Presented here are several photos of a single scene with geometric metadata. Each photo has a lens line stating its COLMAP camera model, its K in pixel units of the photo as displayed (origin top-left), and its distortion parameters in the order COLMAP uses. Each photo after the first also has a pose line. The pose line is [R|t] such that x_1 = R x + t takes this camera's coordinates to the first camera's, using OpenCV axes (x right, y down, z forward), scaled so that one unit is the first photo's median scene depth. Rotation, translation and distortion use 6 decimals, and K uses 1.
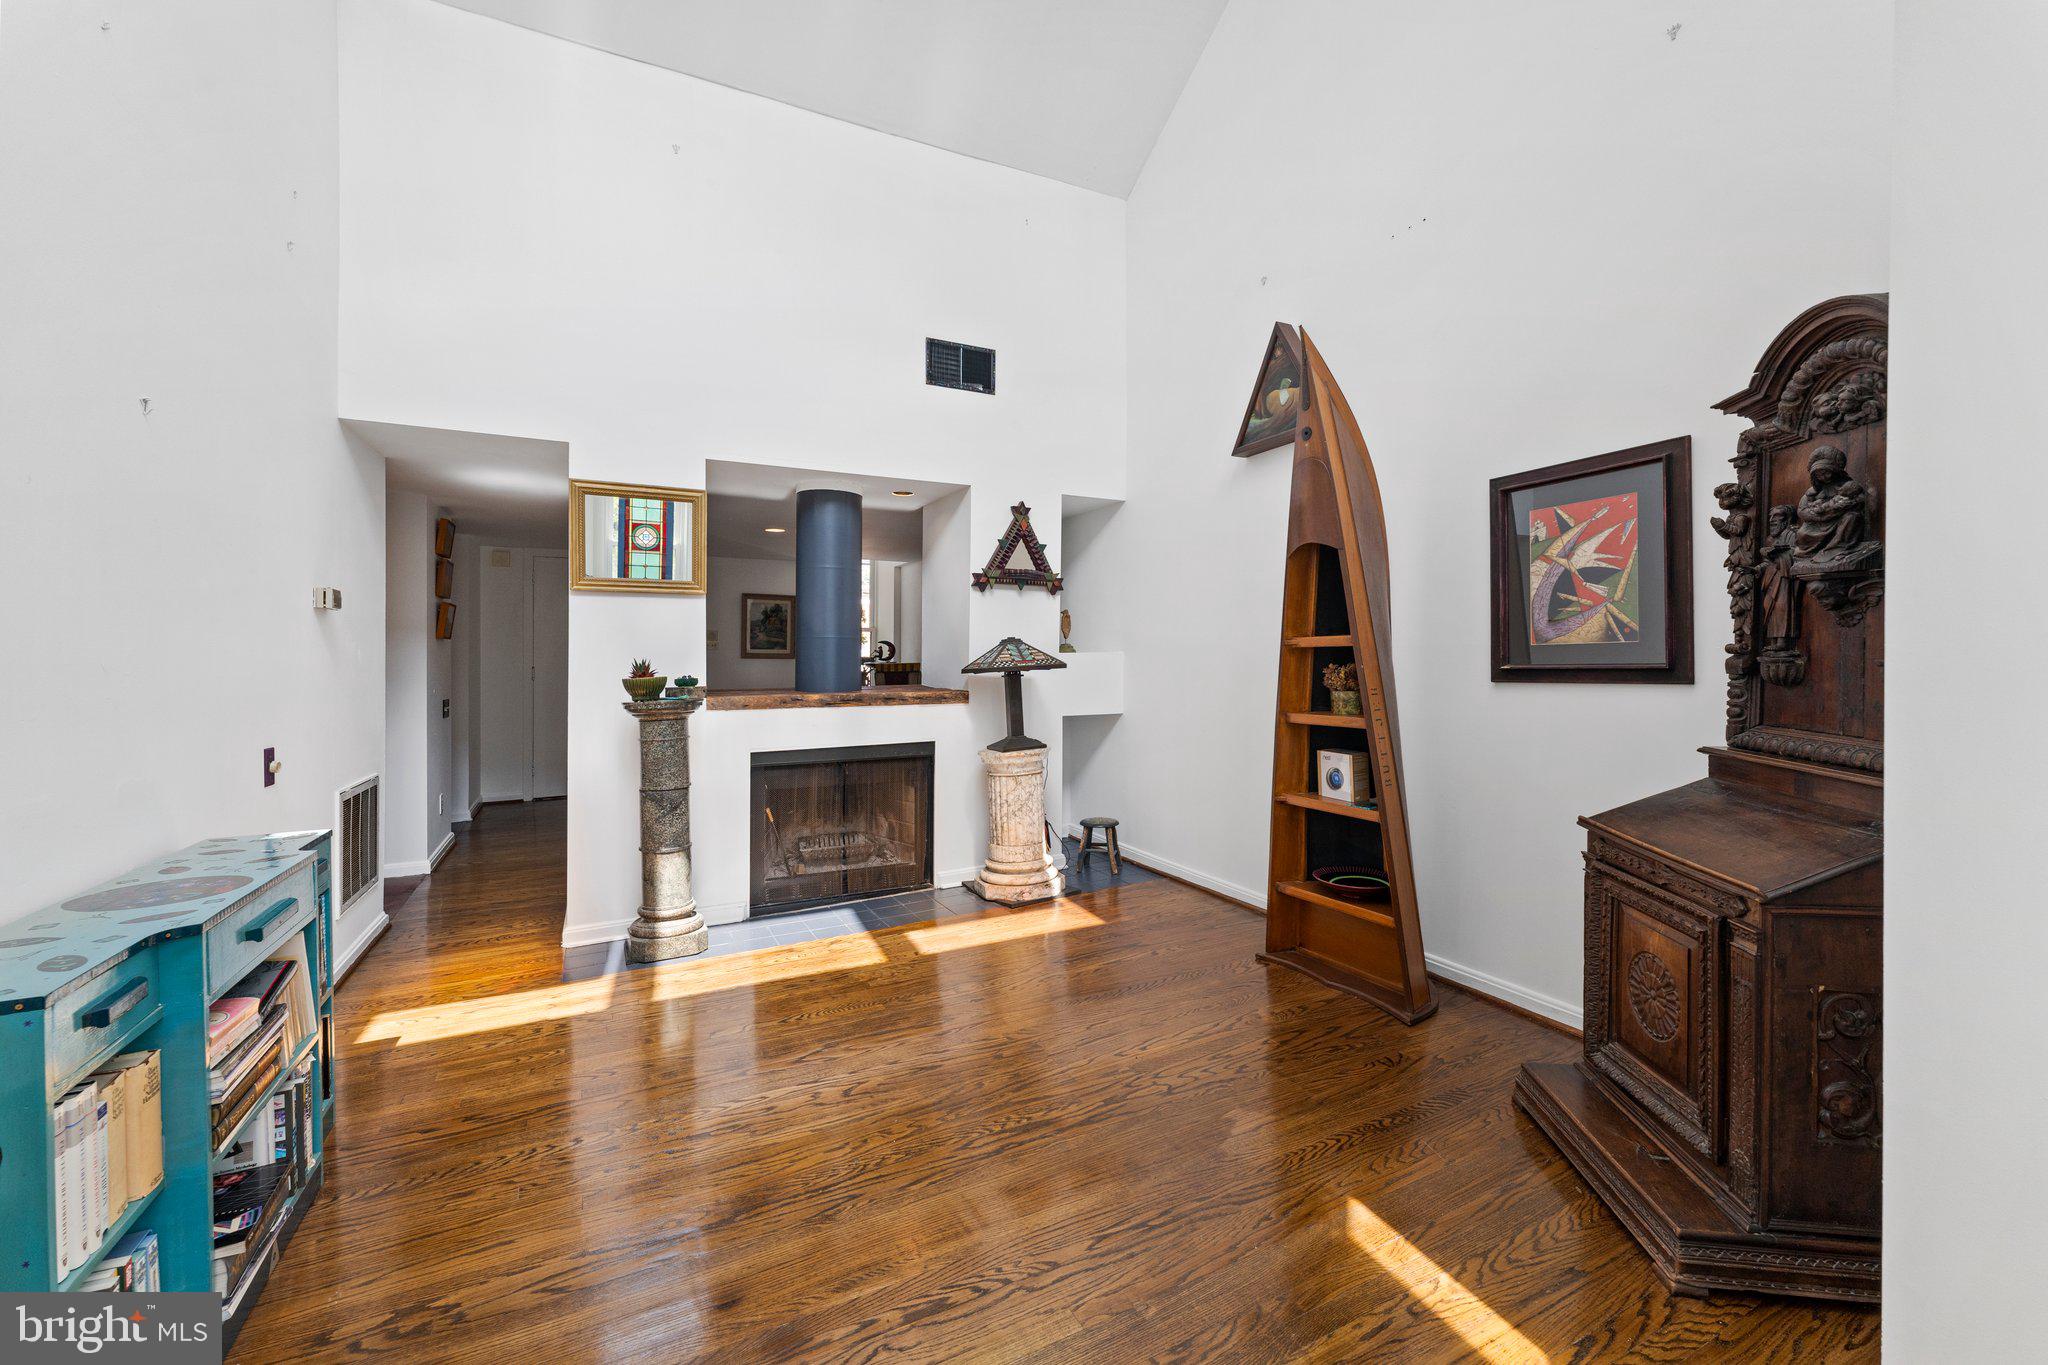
lens RADIAL K [[820.4, 0, 1013.1], [0, 820.4, 668.5], [0, 0, 1]] dist [0.002208, -0.000746]
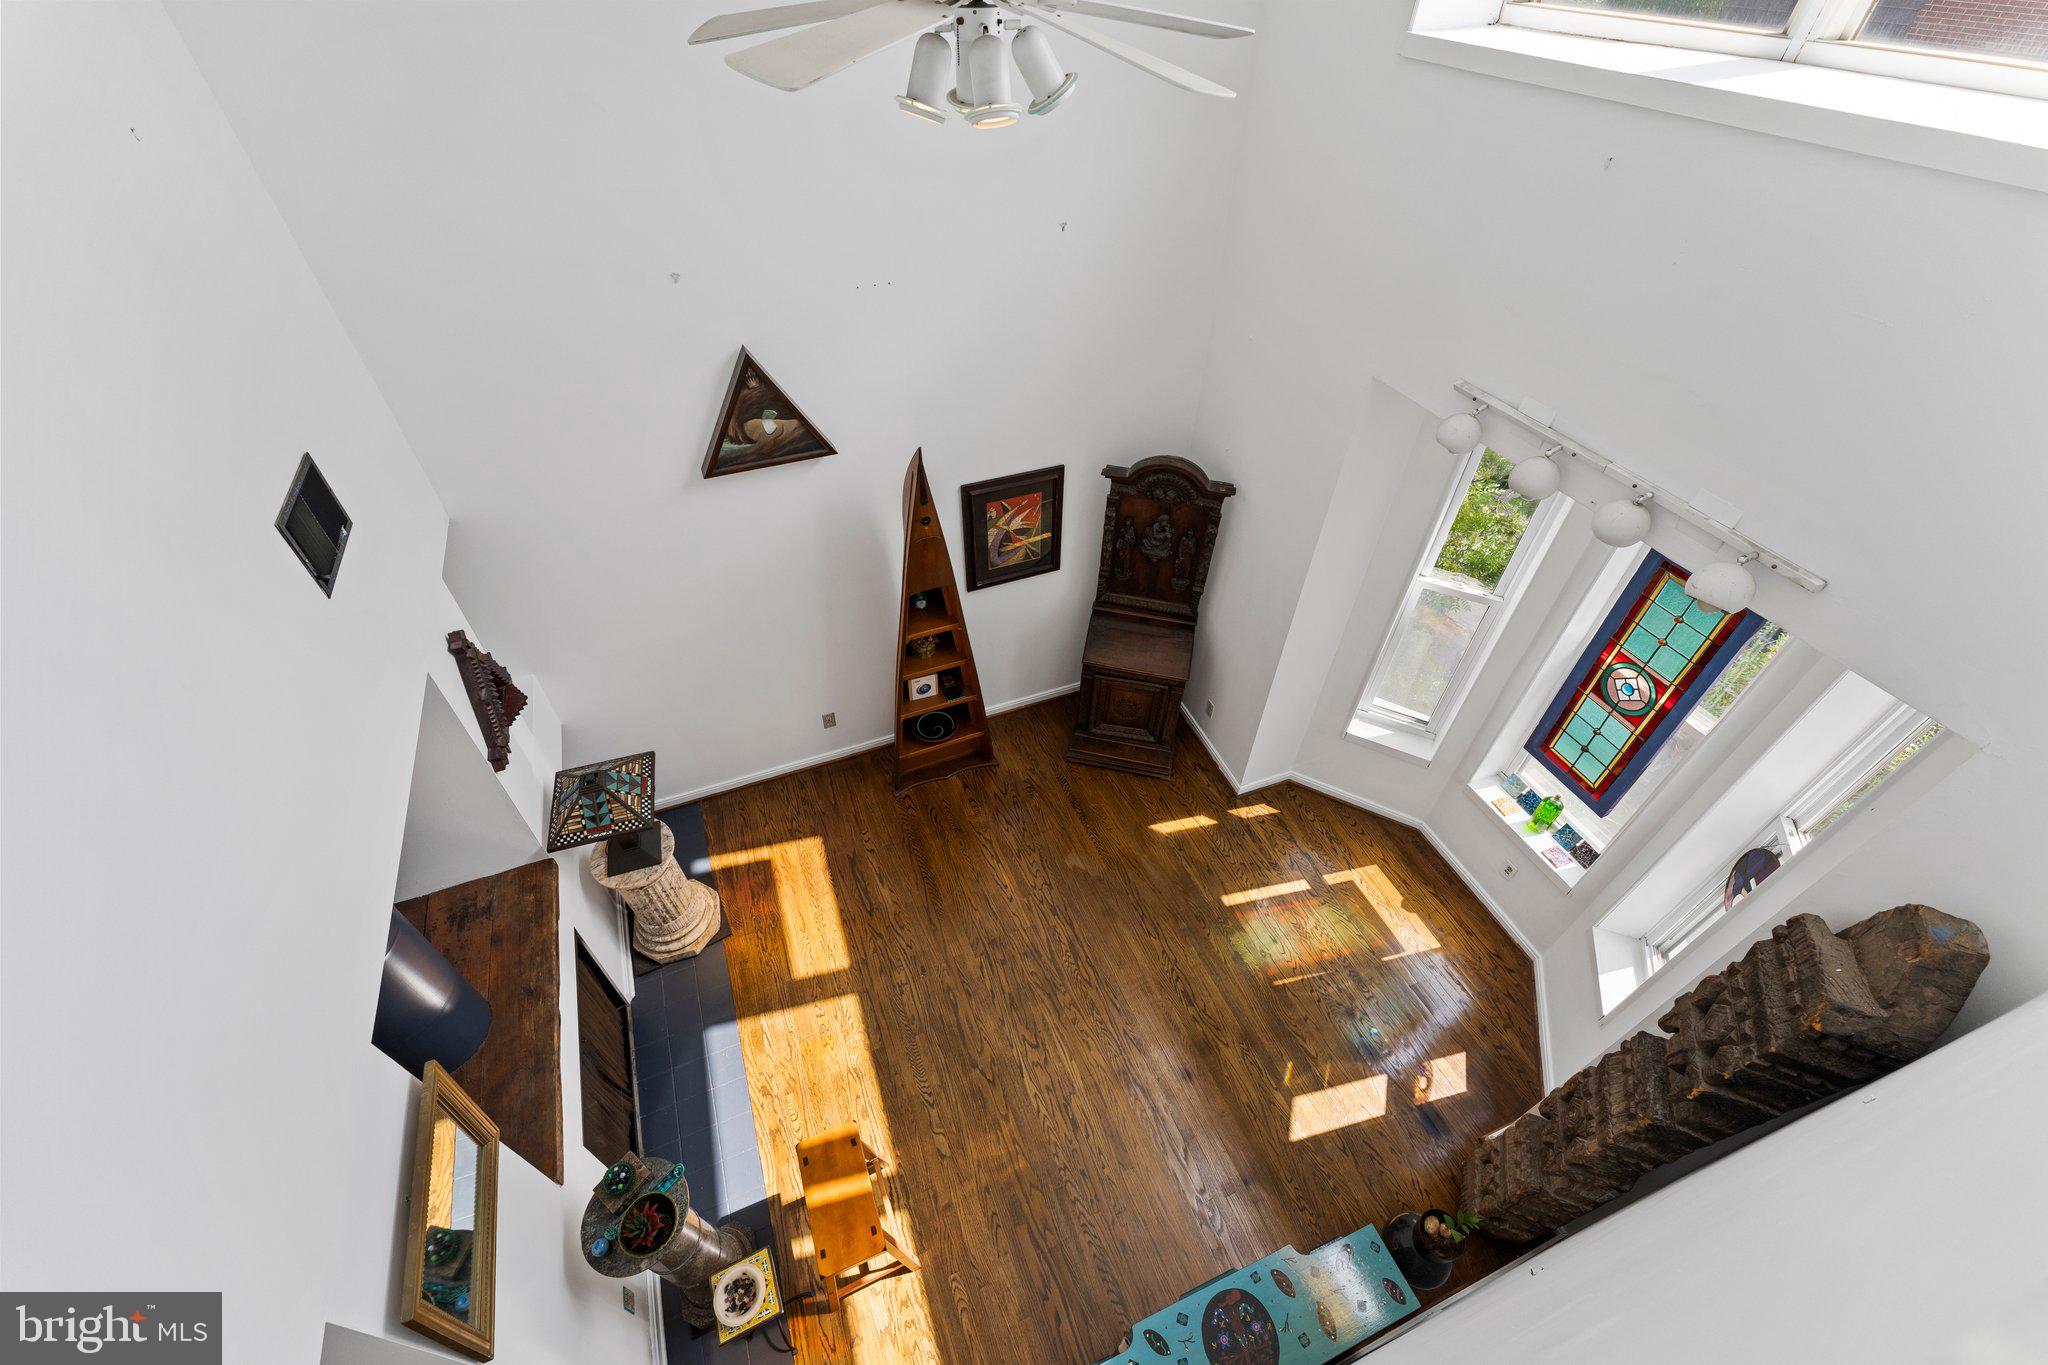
lens RADIAL K [[820.4, 0, 1015.5], [0, 820.4, 682.9], [0, 0, 1]] dist [0.002208, -0.000746]
pose [[0.074600, -0.697862, 0.712336, -0.786479], [0.002679, 0.714465, 0.699666, -1.090479], [-0.997210, -0.050286, 0.055169, 0.845266]]
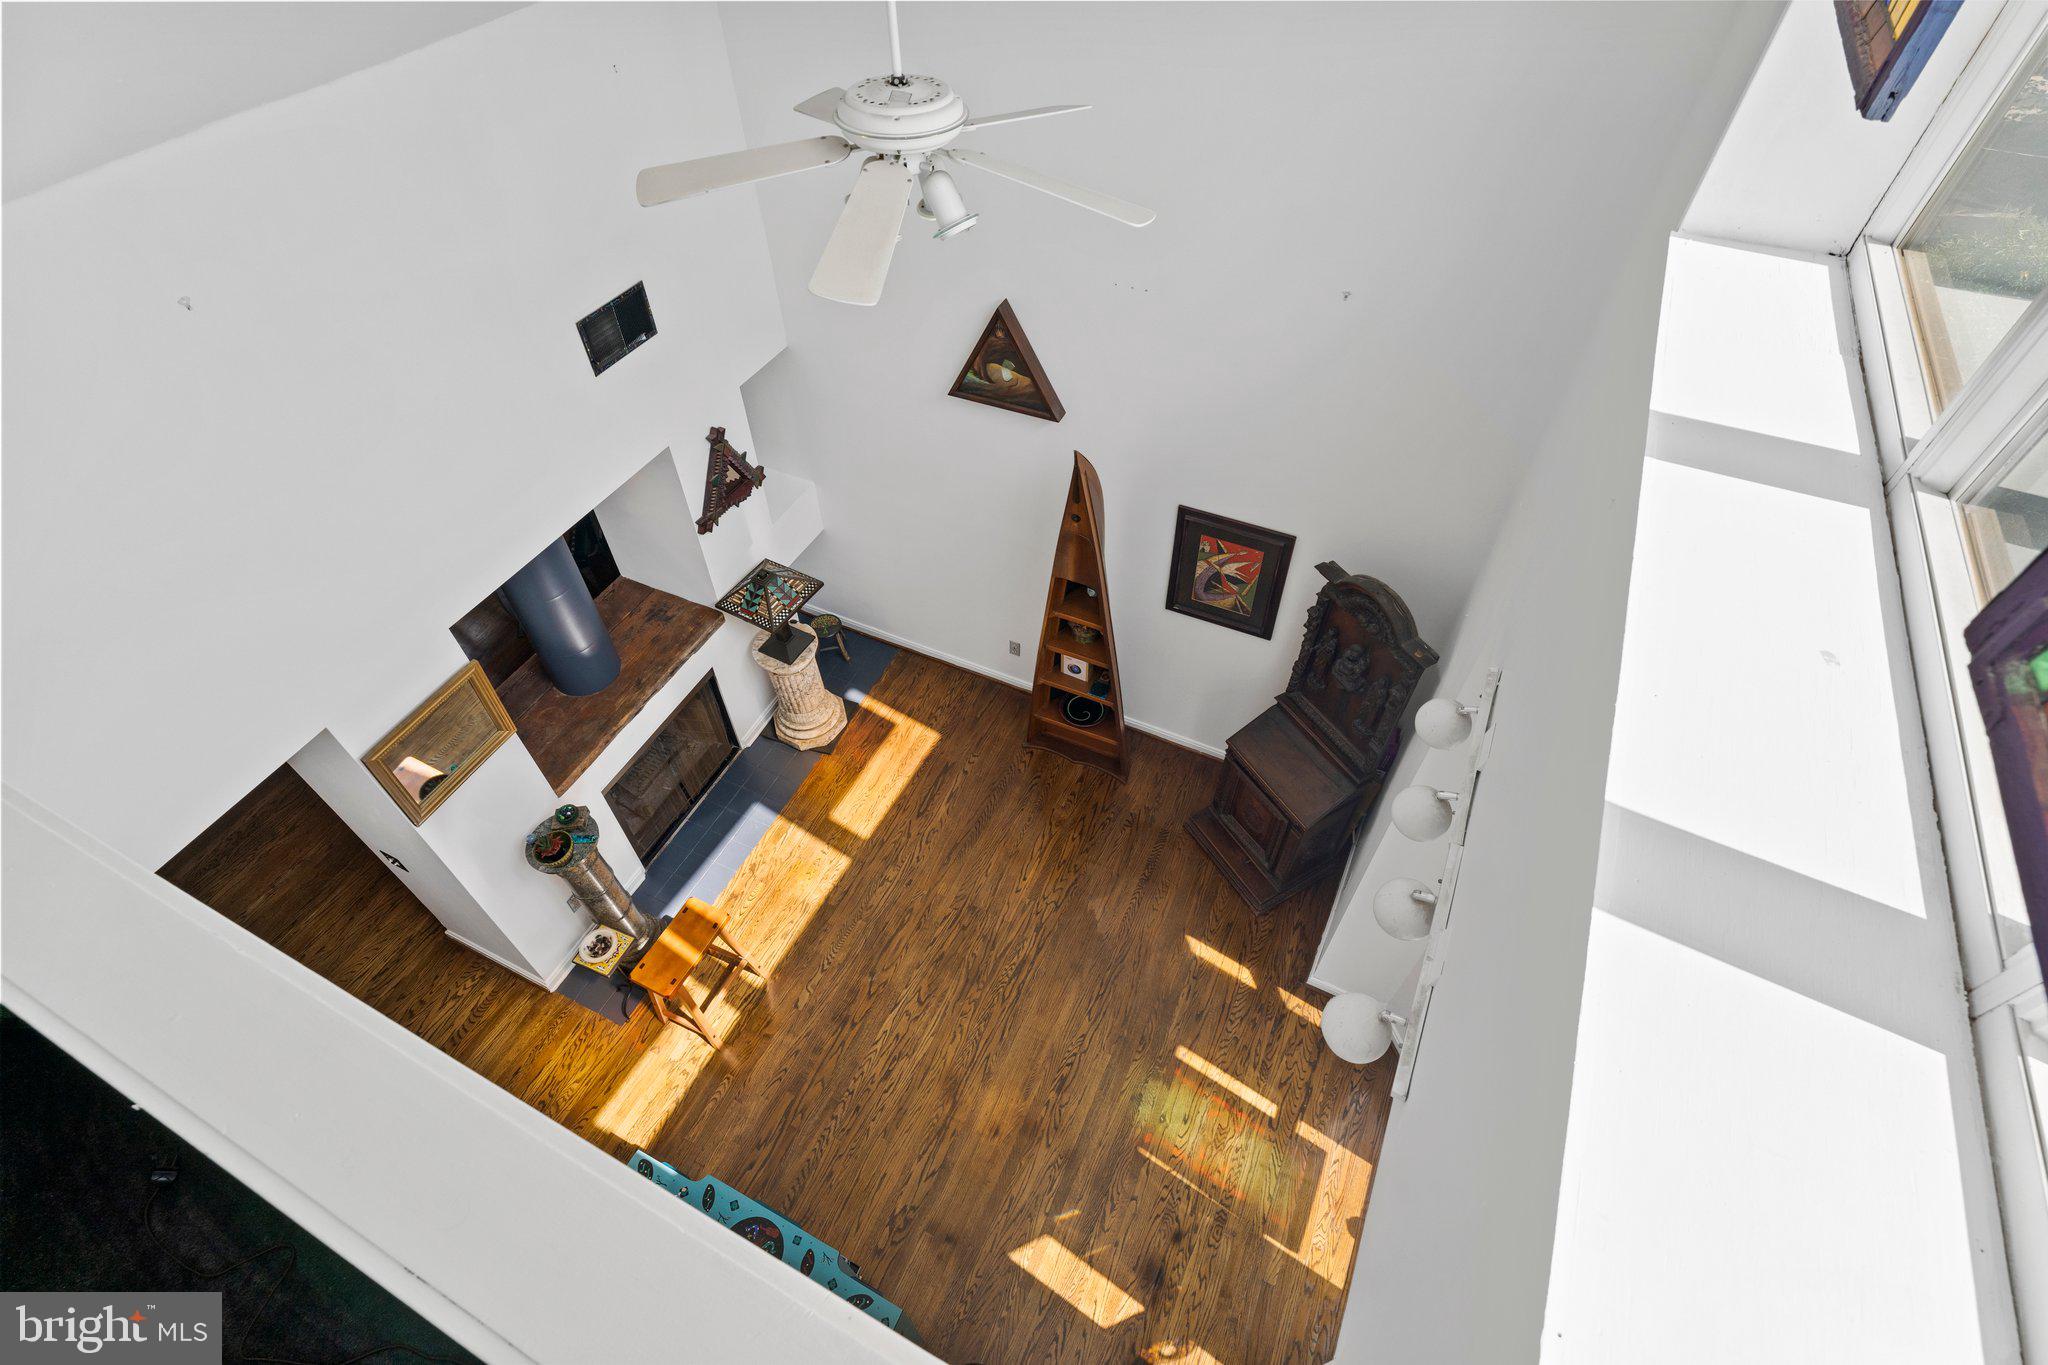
lens RADIAL K [[957.0, 0, 1007.1], [0, 957.0, 682.5], [0, 0, 1]] dist [0.008475, -0.000171]
pose [[0.789650, -0.469443, 0.395064, -0.483815], [0.025098, 0.668067, 0.743677, -1.345758], [-0.613044, -0.577330, 0.539322, 0.112513]]
